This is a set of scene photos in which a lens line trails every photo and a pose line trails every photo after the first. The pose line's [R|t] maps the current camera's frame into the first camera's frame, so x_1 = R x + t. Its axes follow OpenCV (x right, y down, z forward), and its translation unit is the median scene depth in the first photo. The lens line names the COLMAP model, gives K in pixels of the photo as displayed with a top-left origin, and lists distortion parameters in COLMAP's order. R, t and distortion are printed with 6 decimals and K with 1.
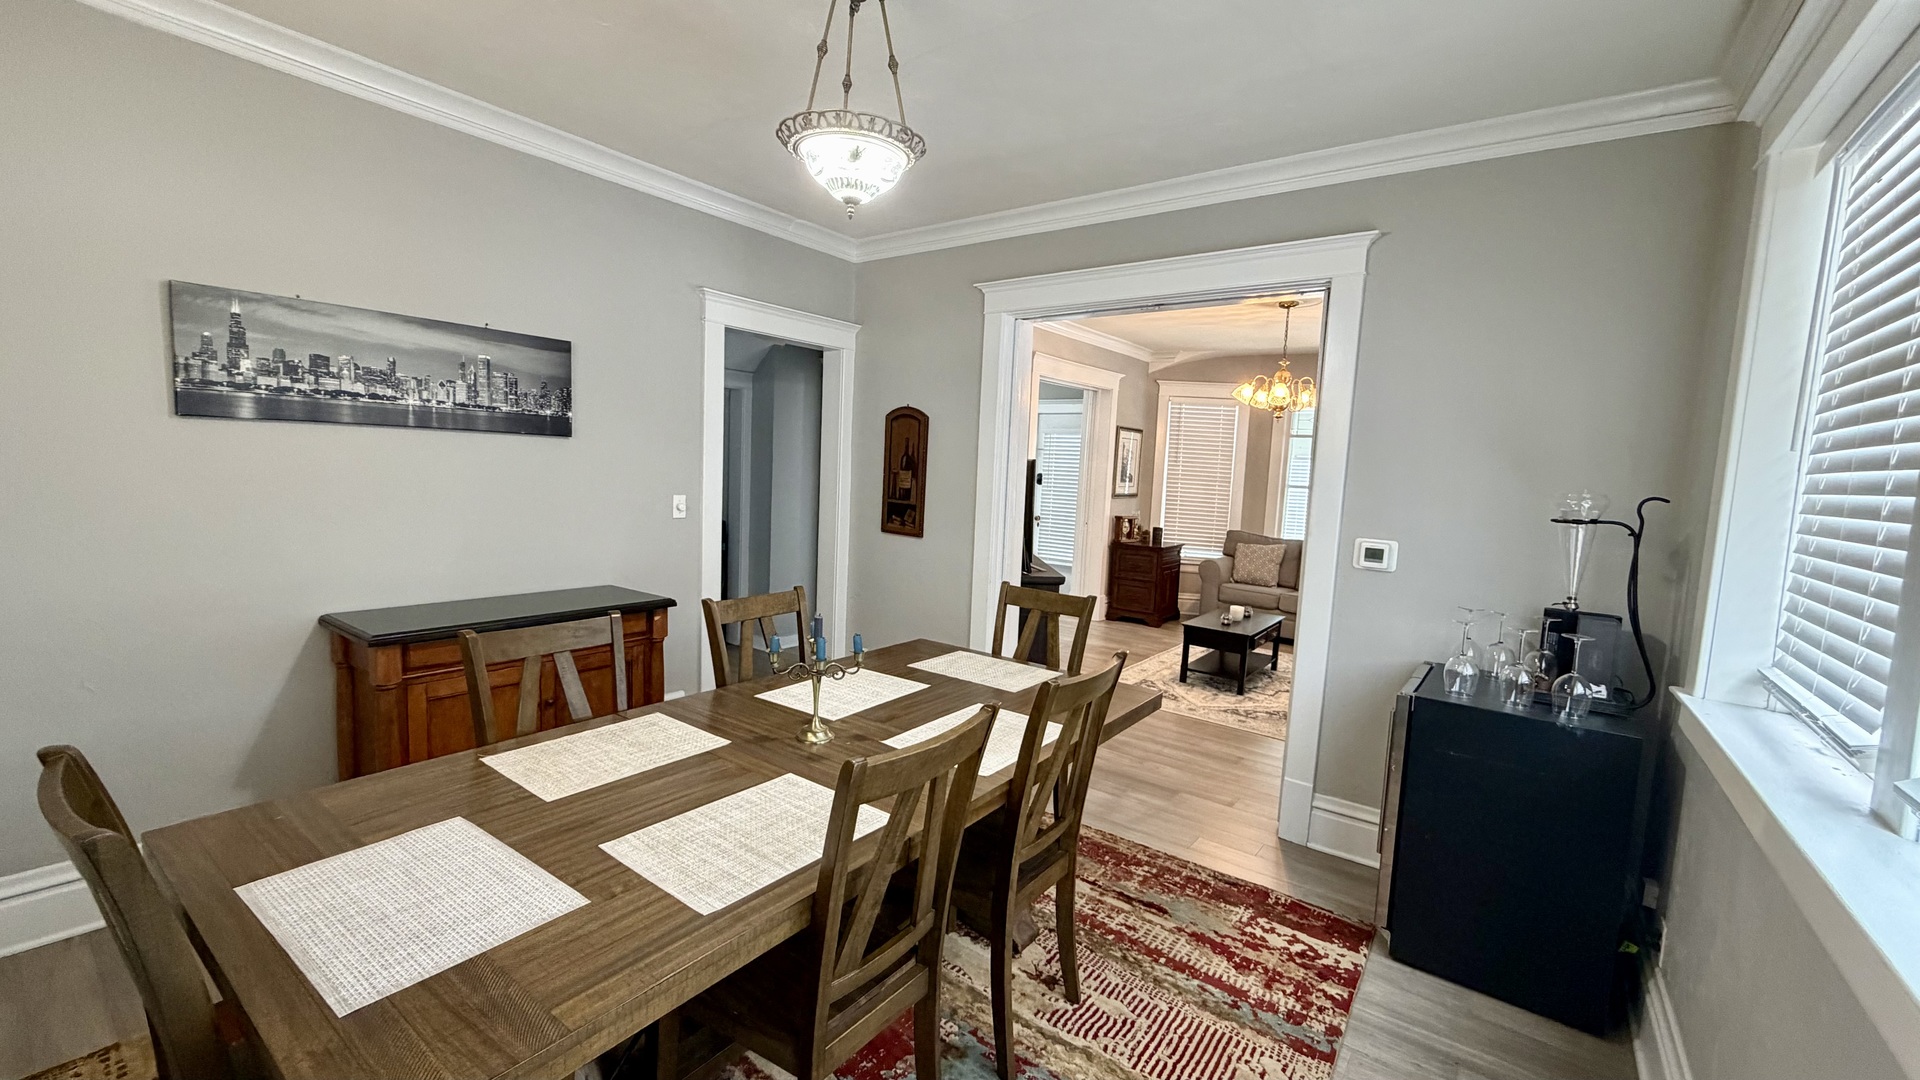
lens RADIAL K [[763.6, 0, 957.0], [0, 763.6, 533.2], [0, 0, 1]] dist [-0.000740, -0.000102]
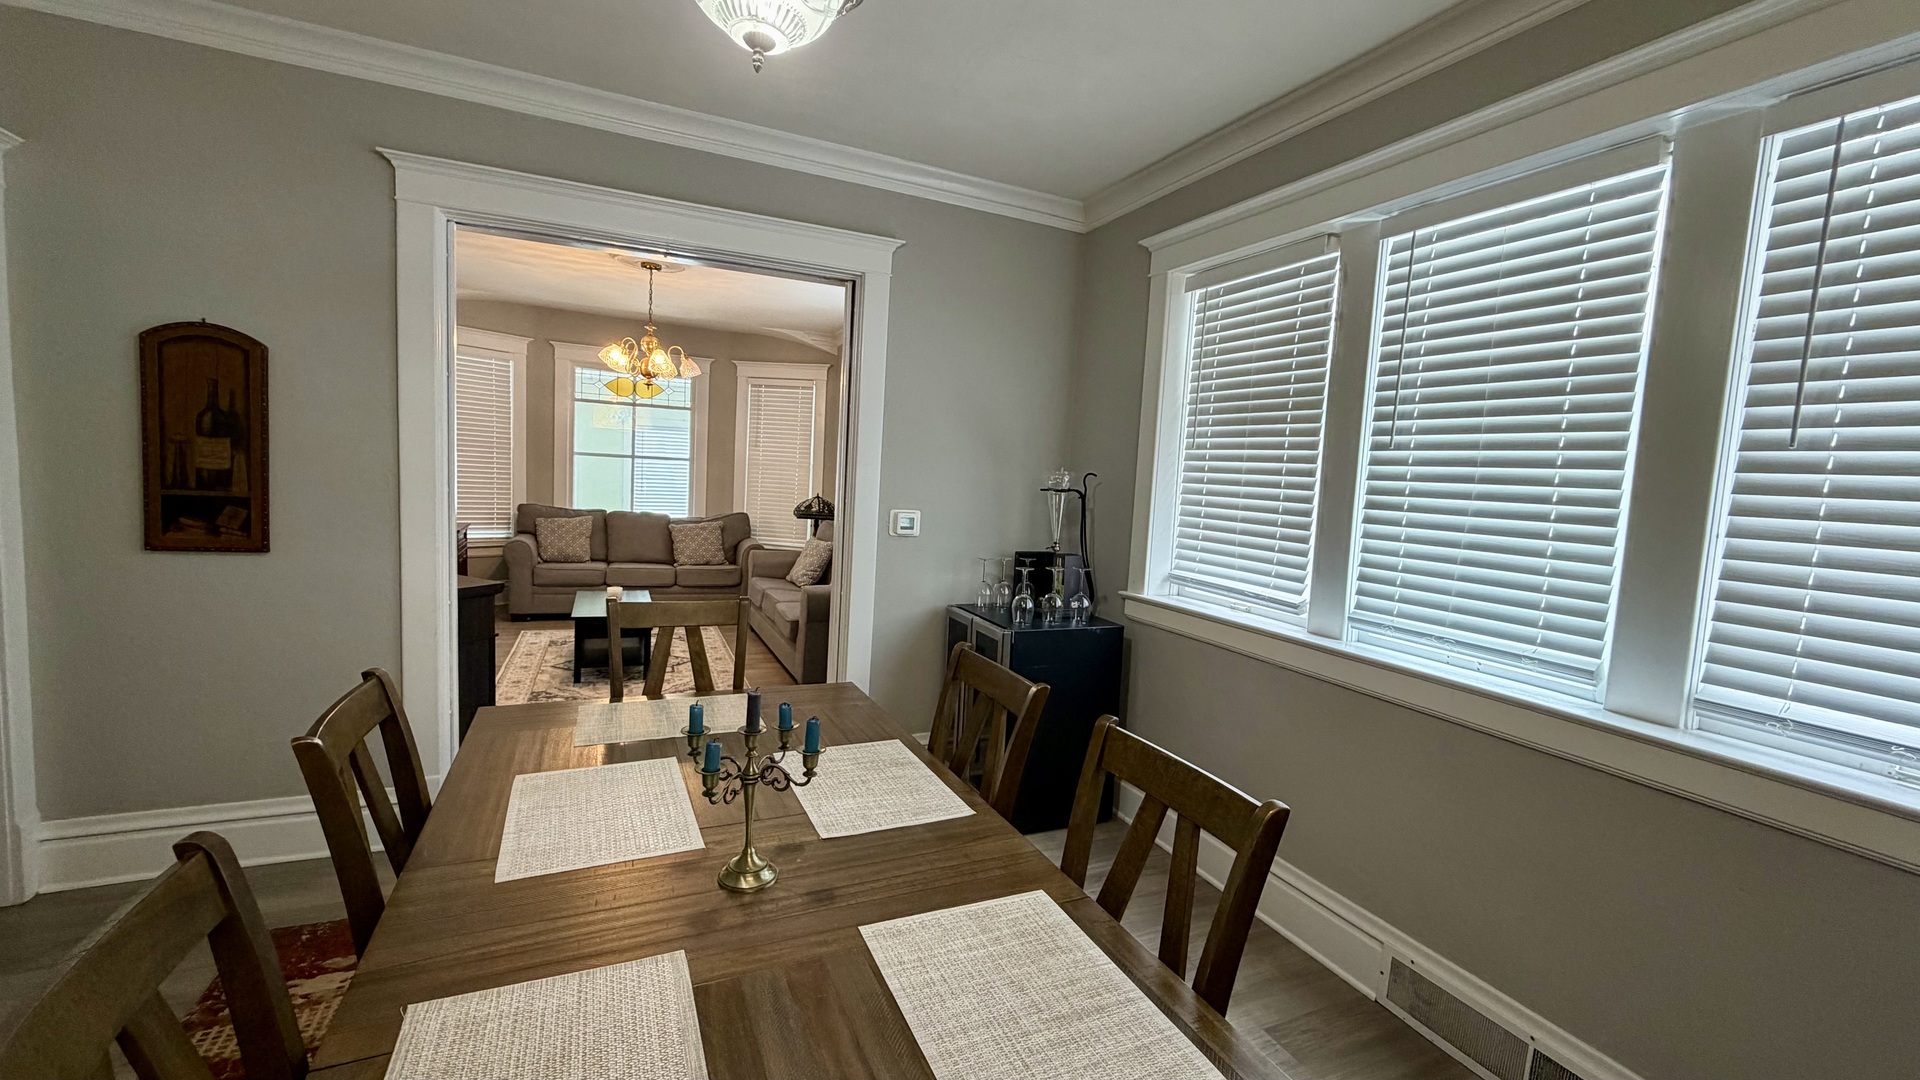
lens RADIAL K [[763.6, 0, 952.9], [0, 763.6, 537.8], [0, 0, 1]] dist [-0.000740, -0.000102]
pose [[0.488211, -0.096310, 0.867395, -0.296318], [0.045316, 0.995349, 0.085011, -0.031357], [-0.871548, -0.002196, 0.490305, 0.247561]]
